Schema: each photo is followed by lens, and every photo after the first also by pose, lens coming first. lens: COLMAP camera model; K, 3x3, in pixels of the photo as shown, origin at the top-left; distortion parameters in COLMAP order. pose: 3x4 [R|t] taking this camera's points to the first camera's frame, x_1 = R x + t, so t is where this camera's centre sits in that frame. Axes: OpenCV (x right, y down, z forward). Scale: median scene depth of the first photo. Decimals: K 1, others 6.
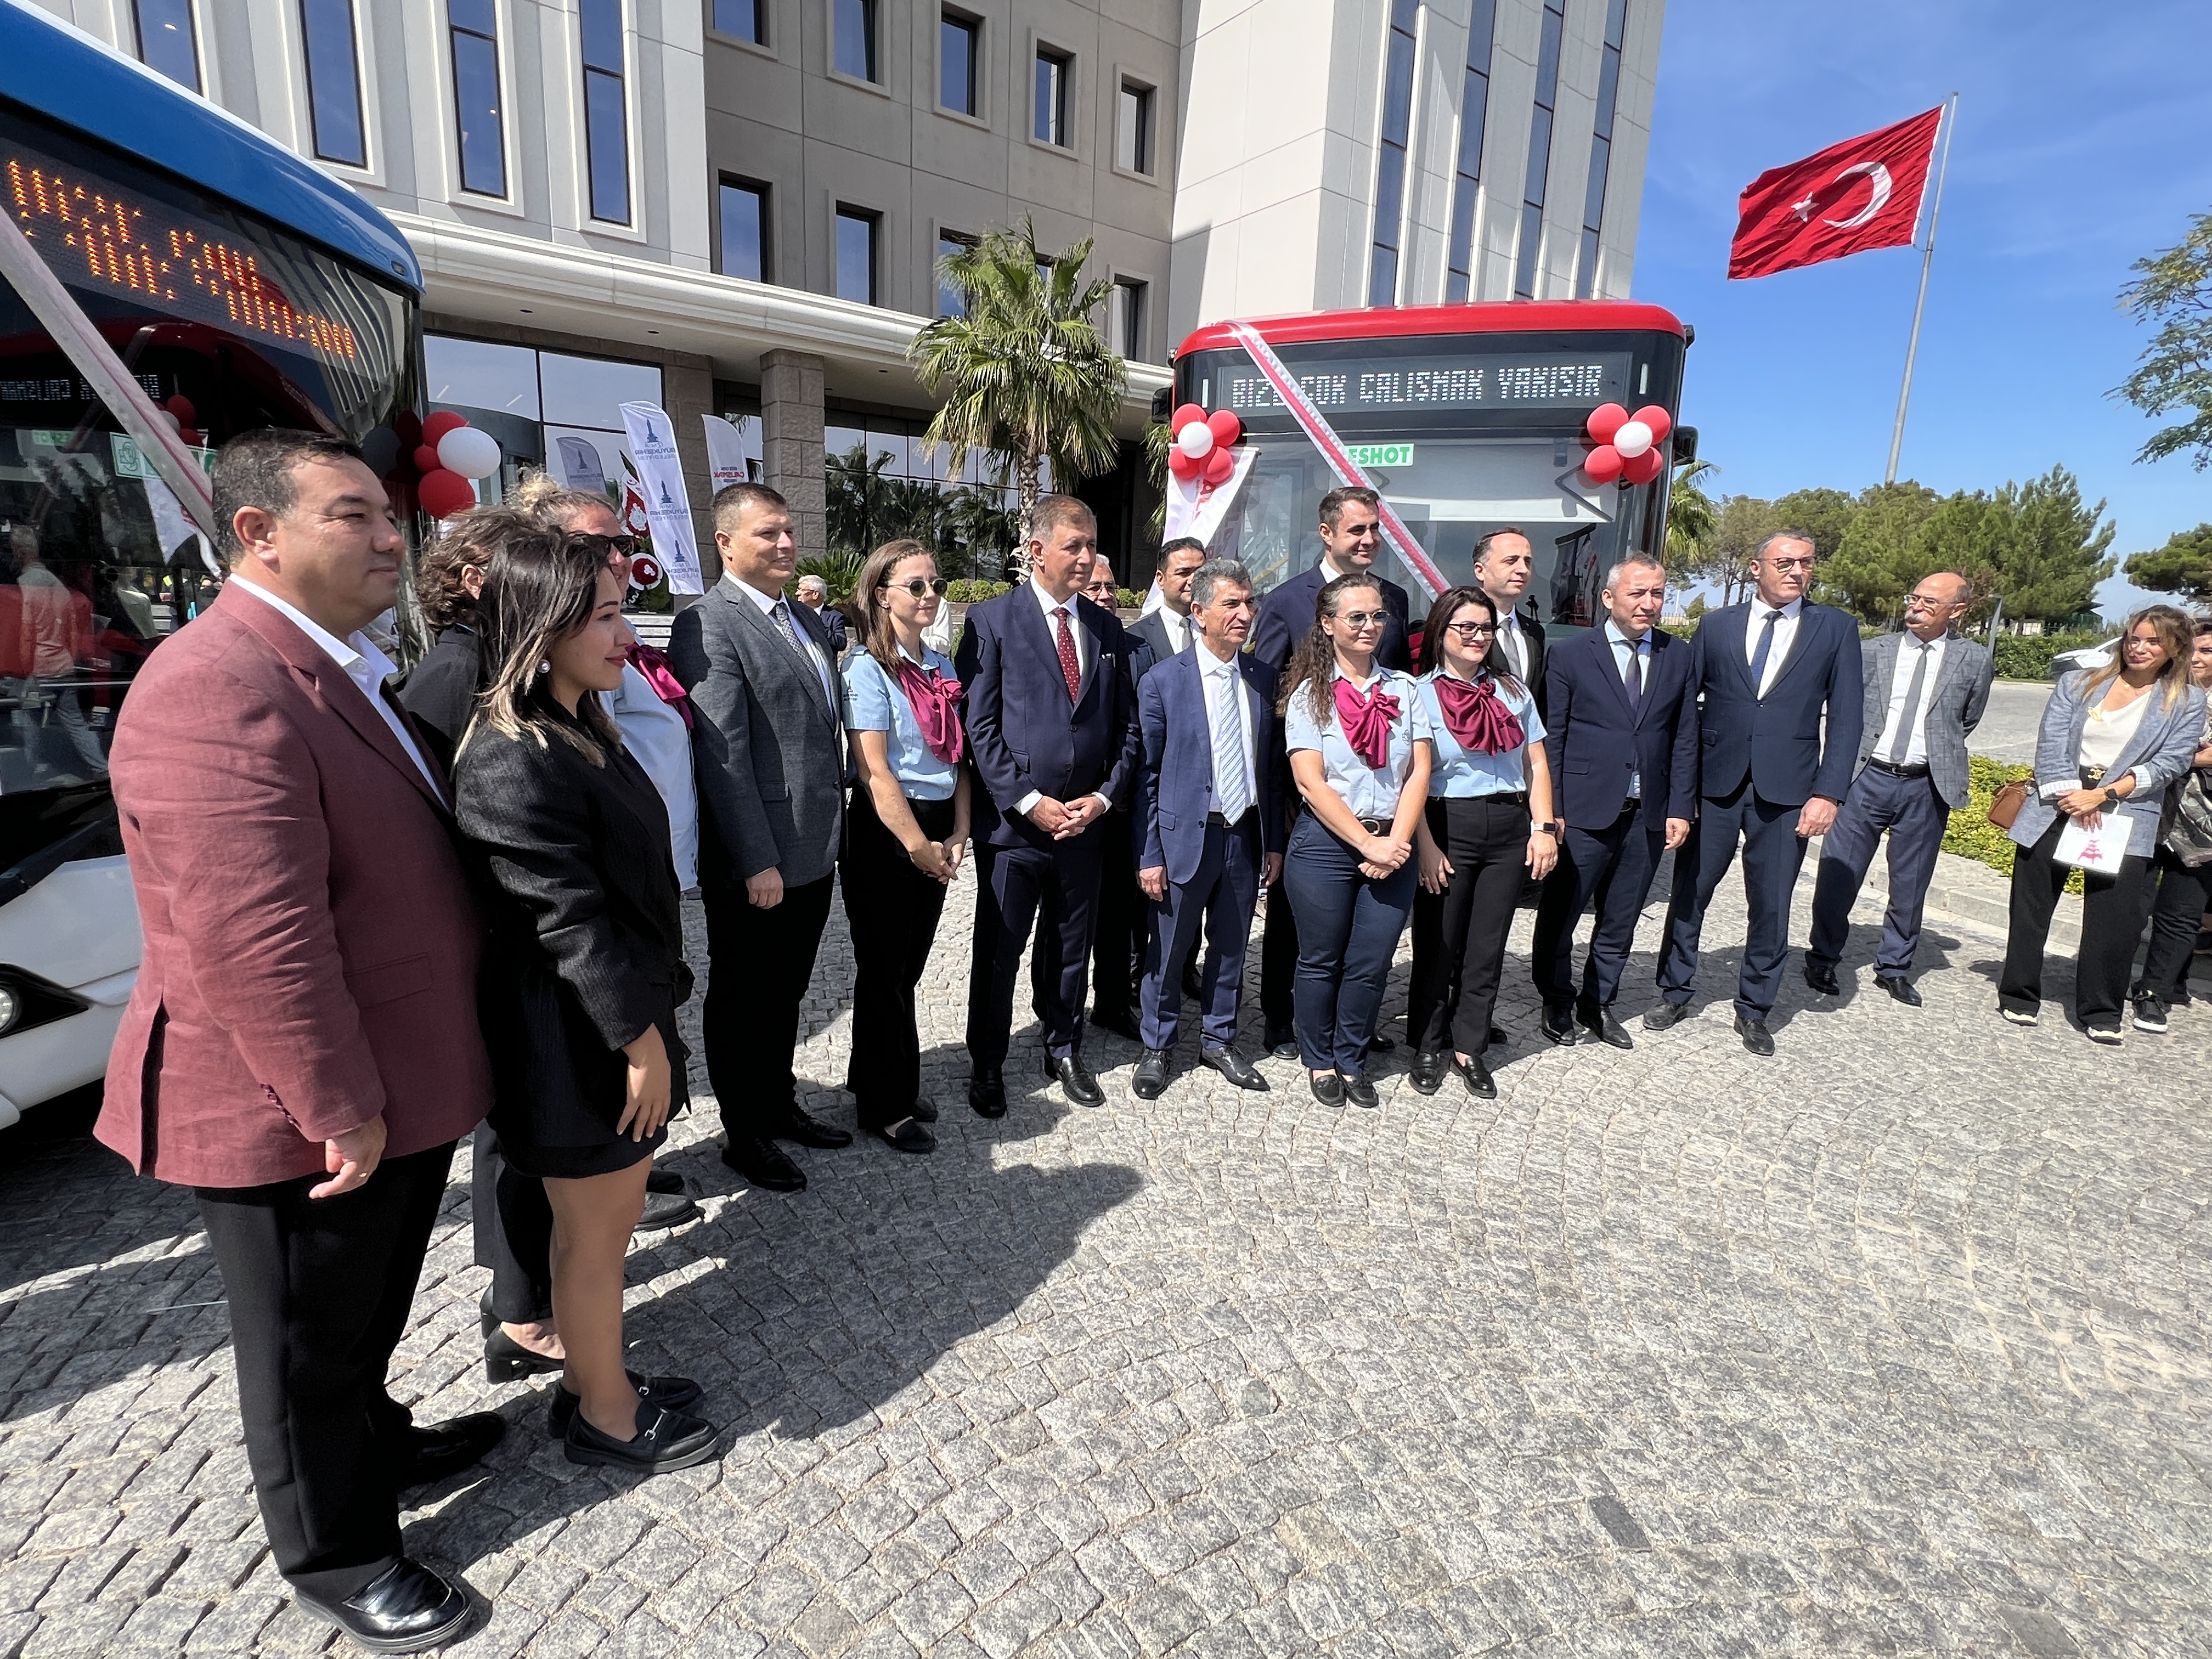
lens RADIAL K [[1070.1, 0, 1089.8], [0, 1070.1, 822.1], [0, 0, 1]] dist [-0.000045, -0.000528]
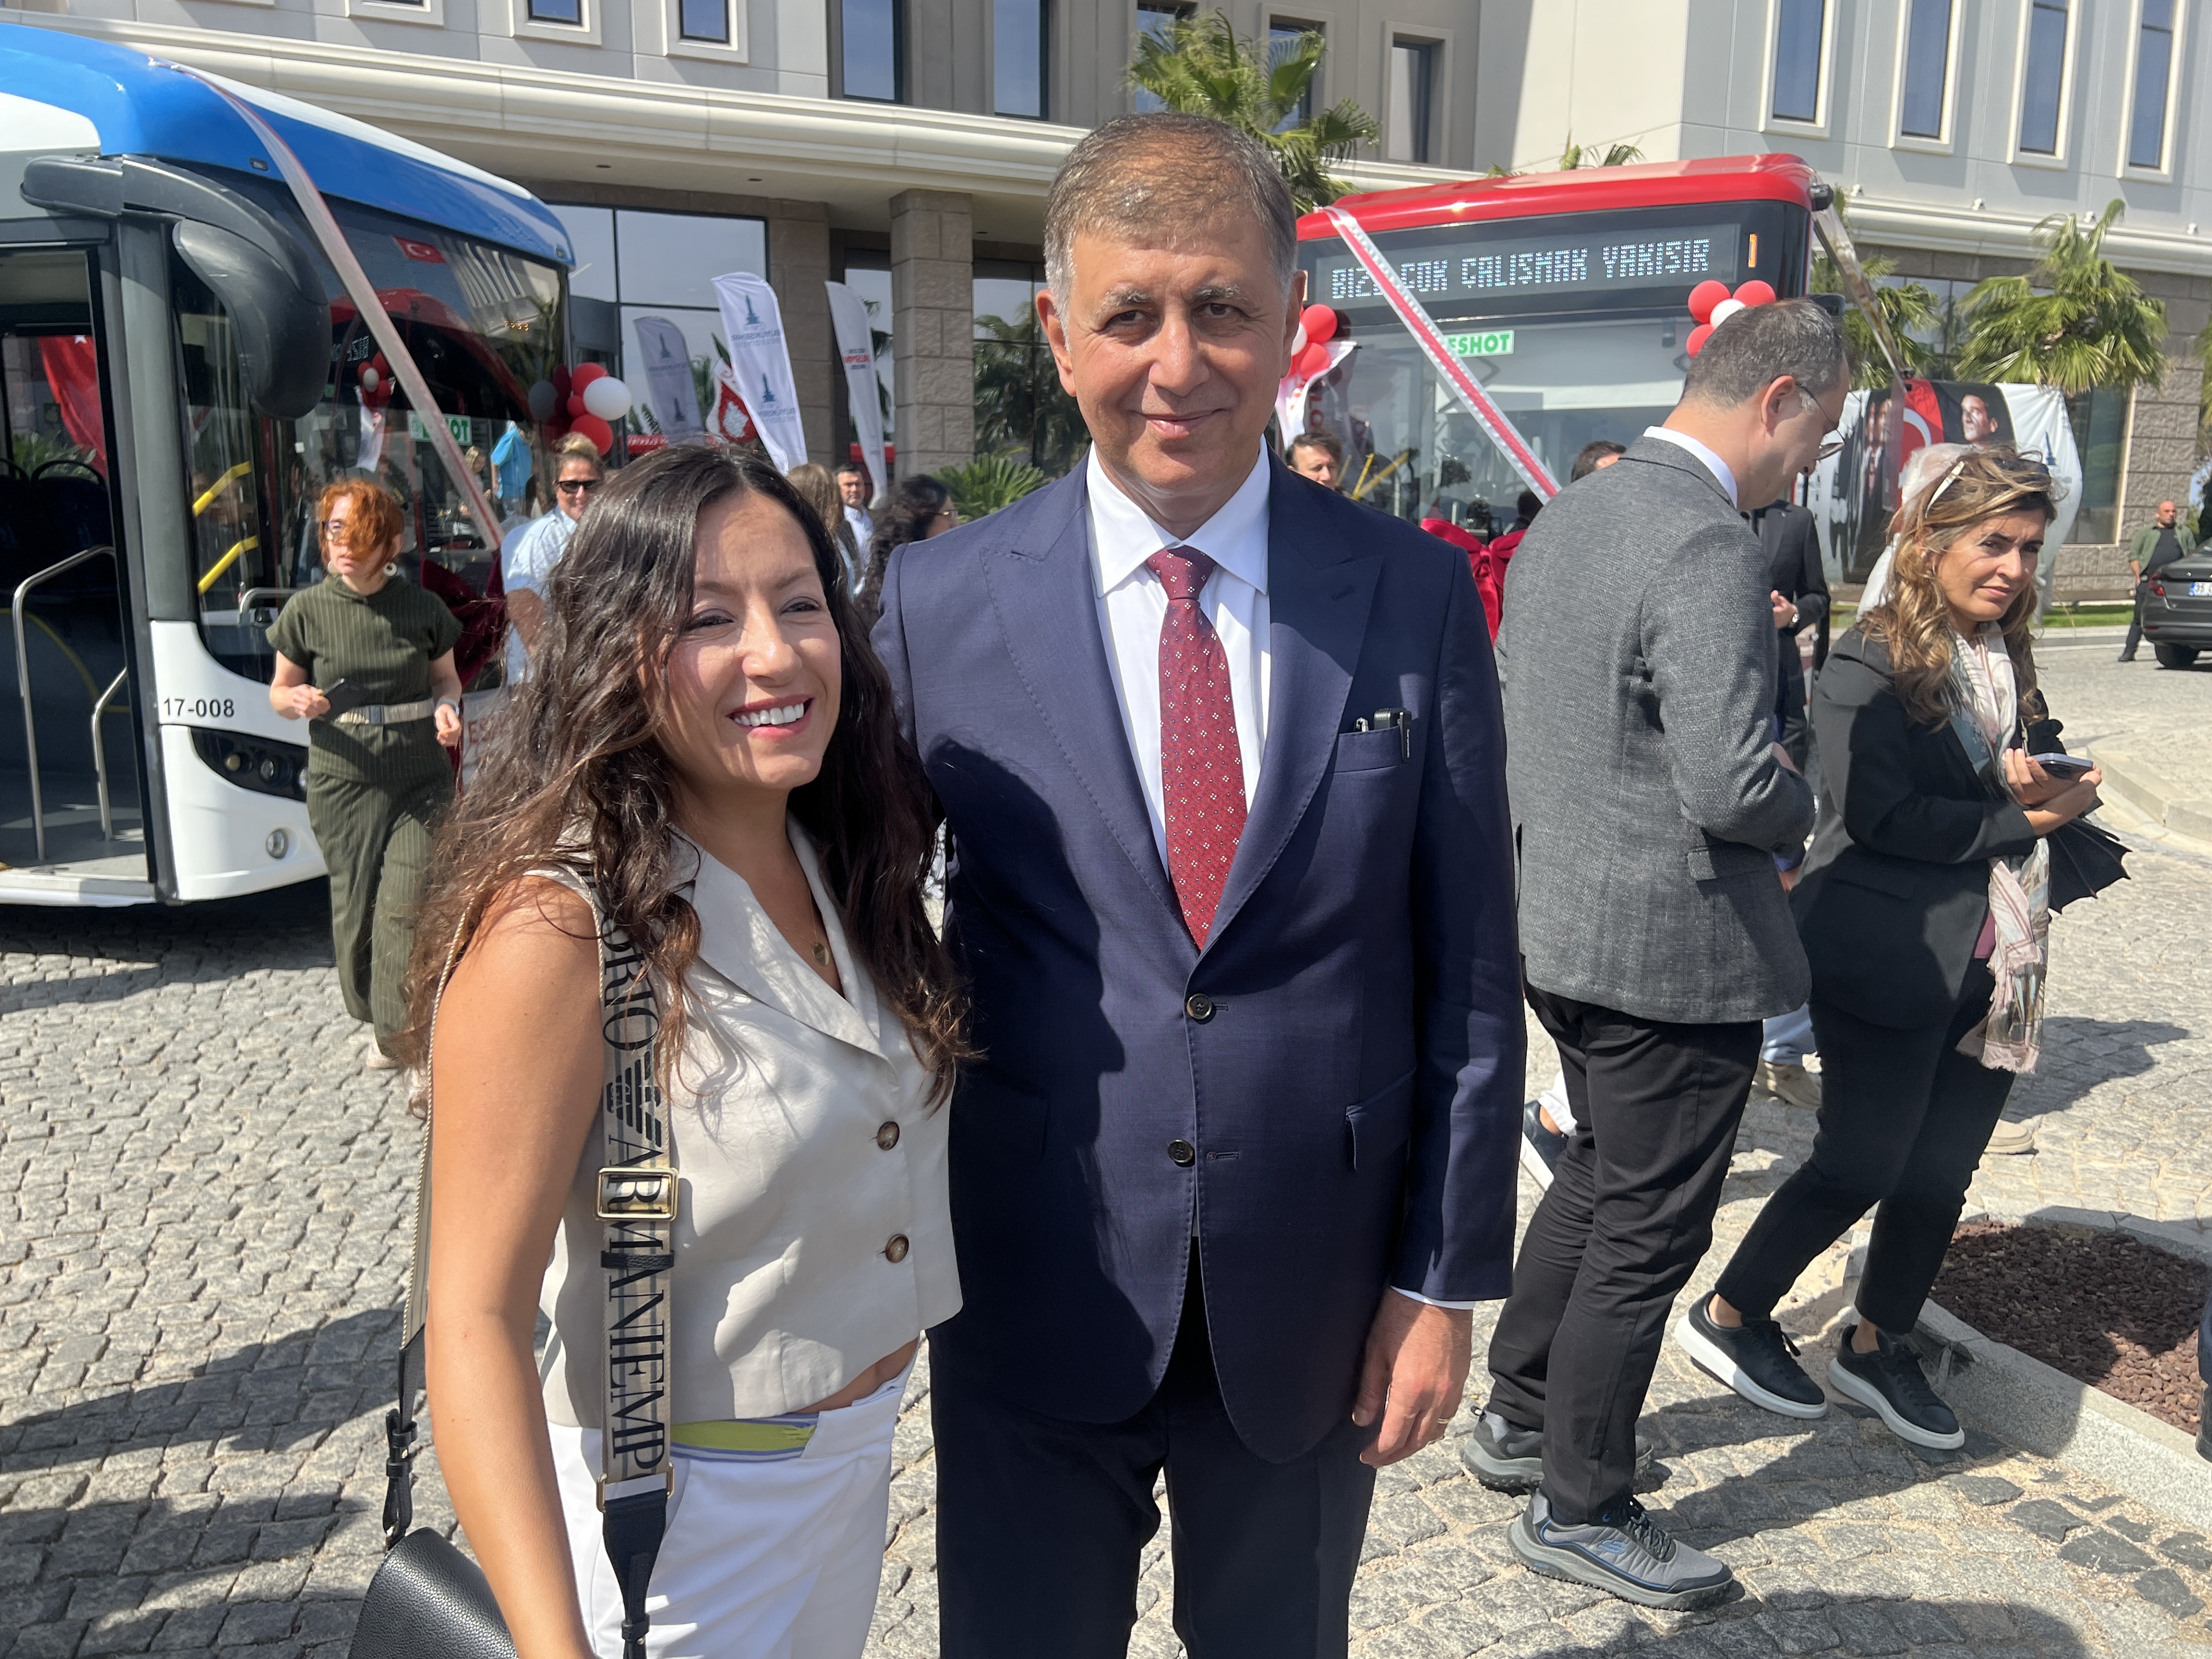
lens RADIAL K [[1759.0, 0, 1080.7], [0, 1759.0, 838.9], [0, 0, 1]] dist [0.050278, -0.032670]
pose [[0.980081, 0.006947, -0.198477, 0.551880], [-0.011870, 0.999650, -0.023626, 0.308685], [0.198244, 0.025511, 0.979821, -1.350568]]
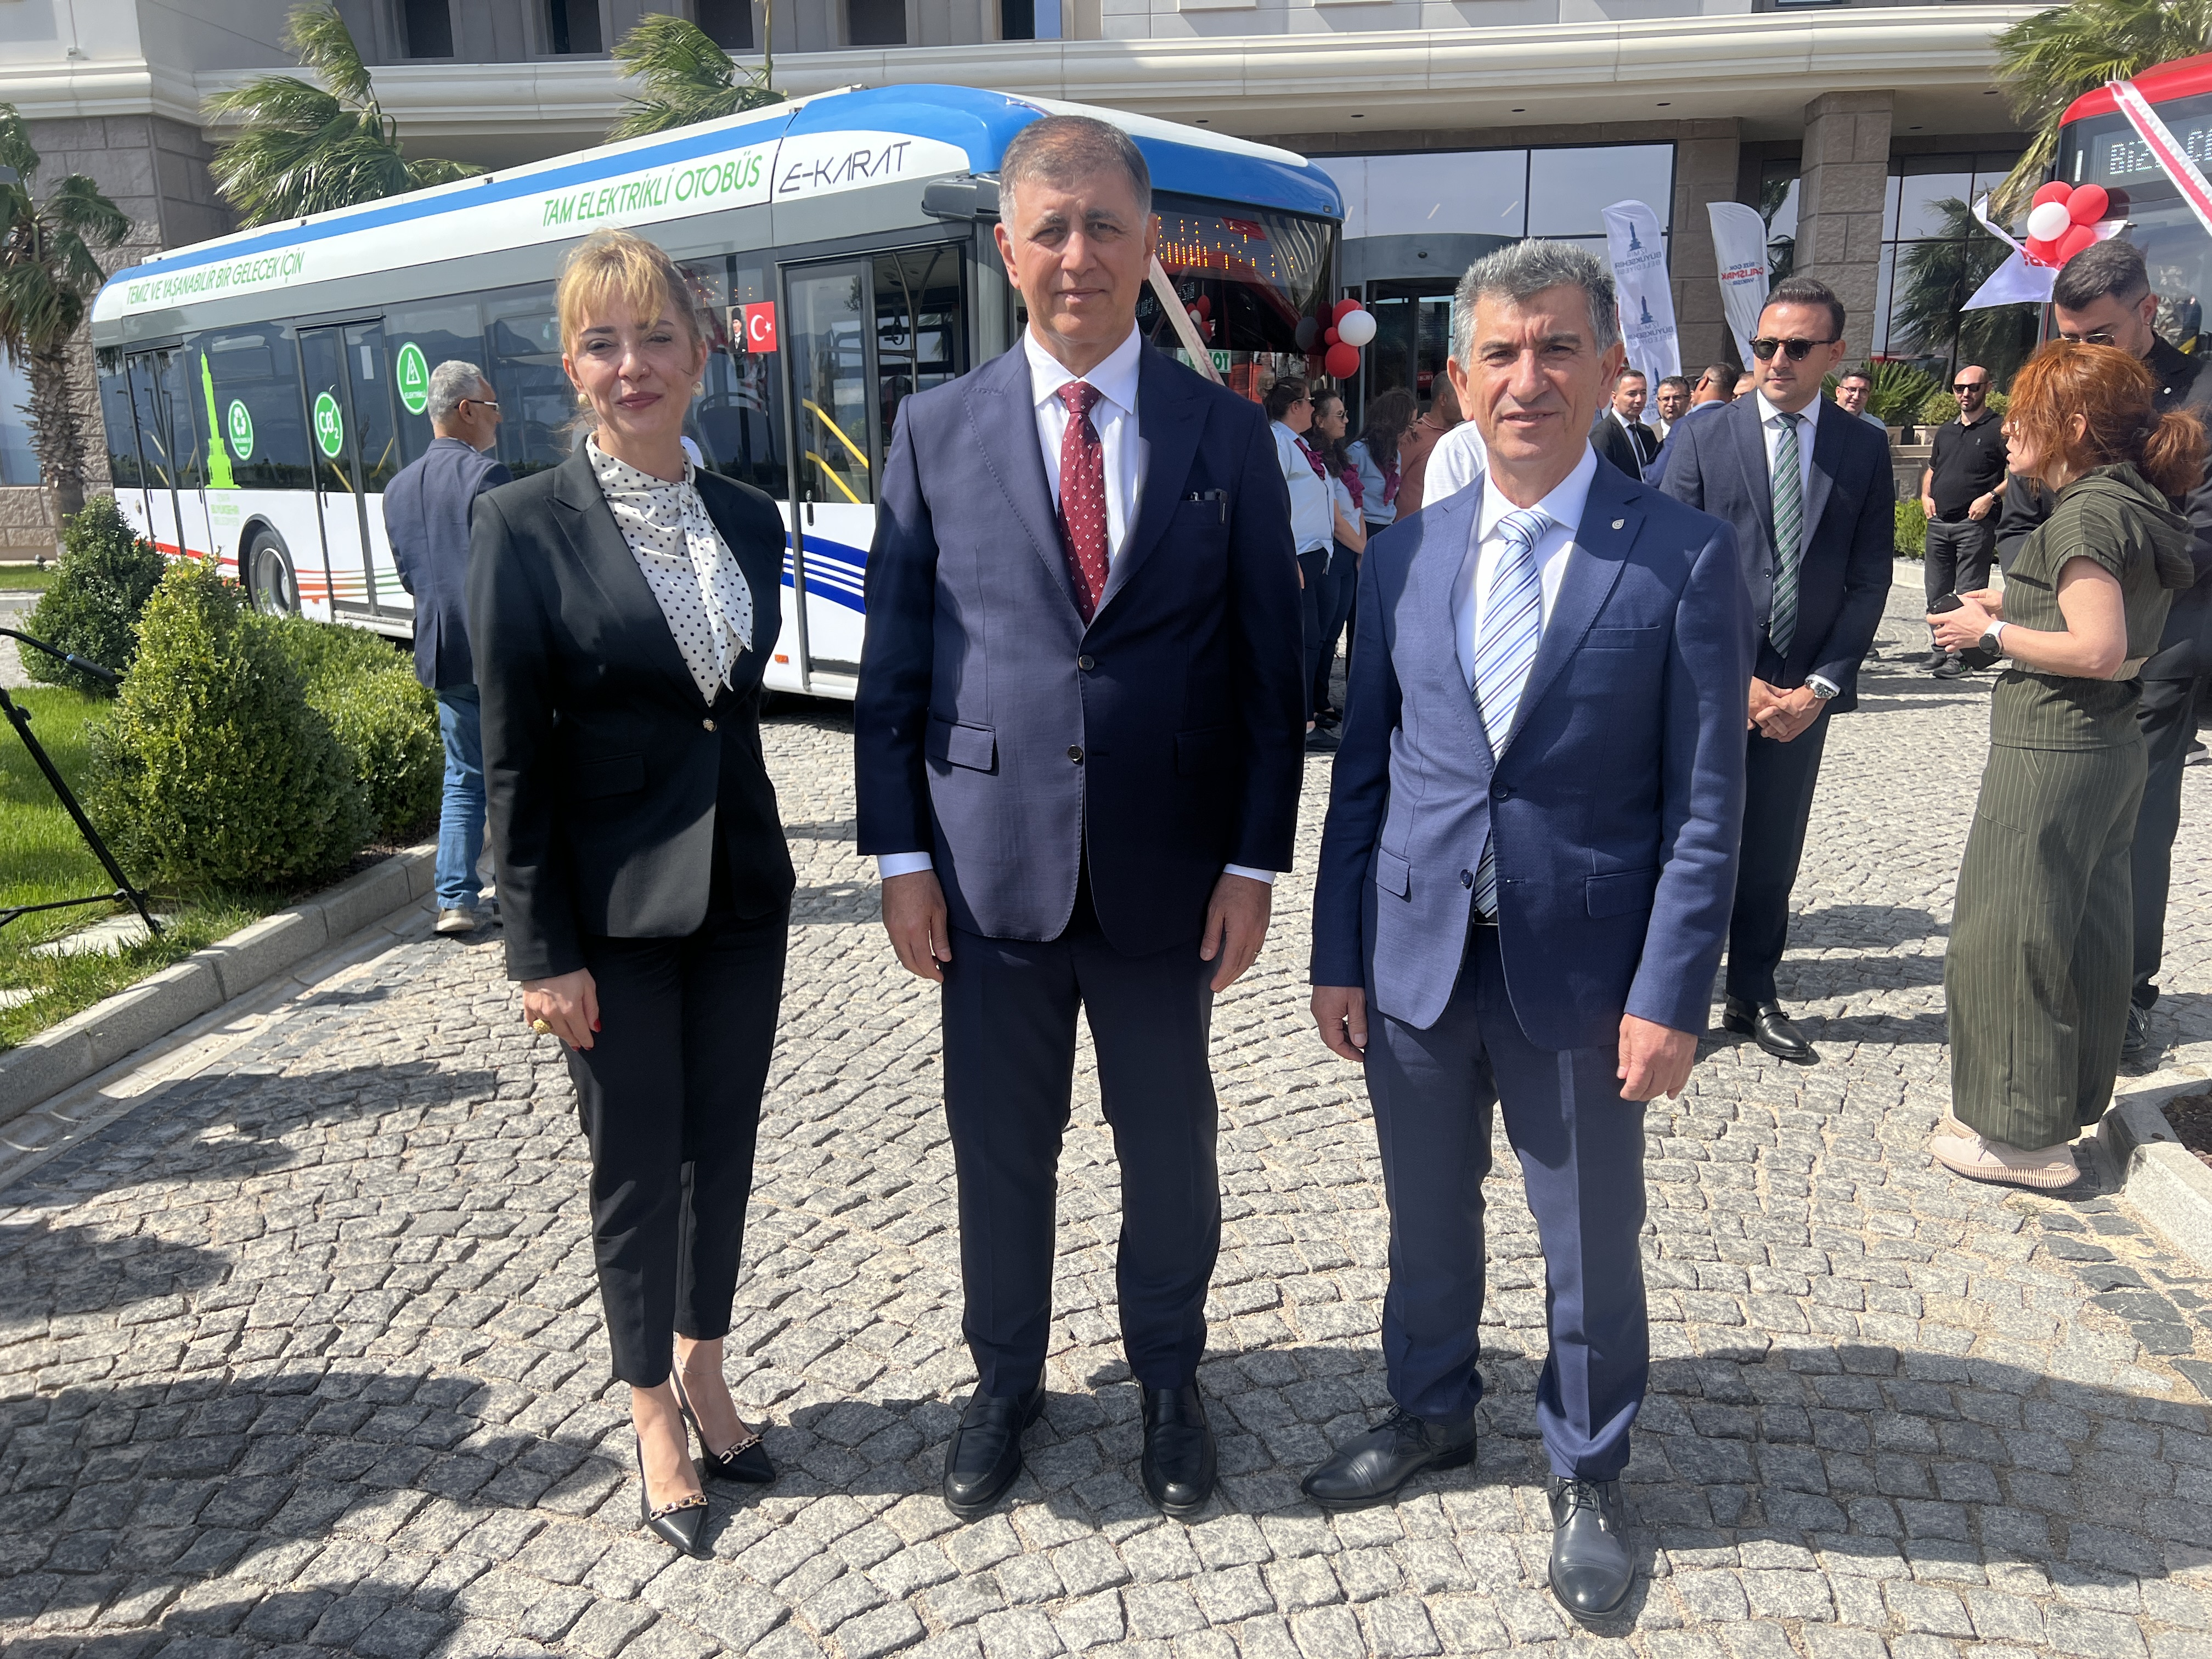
lens RADIAL K [[1702.9, 0, 1120.5], [0, 1702.9, 847.3], [0, 0, 1]] dist [0.047263, -0.052754]
pose [[0.753350, 0.101309, -0.649770, 1.222796], [-0.089339, 0.994669, 0.051504, 0.424711], [0.651524, 0.019249, 0.758384, -1.539410]]
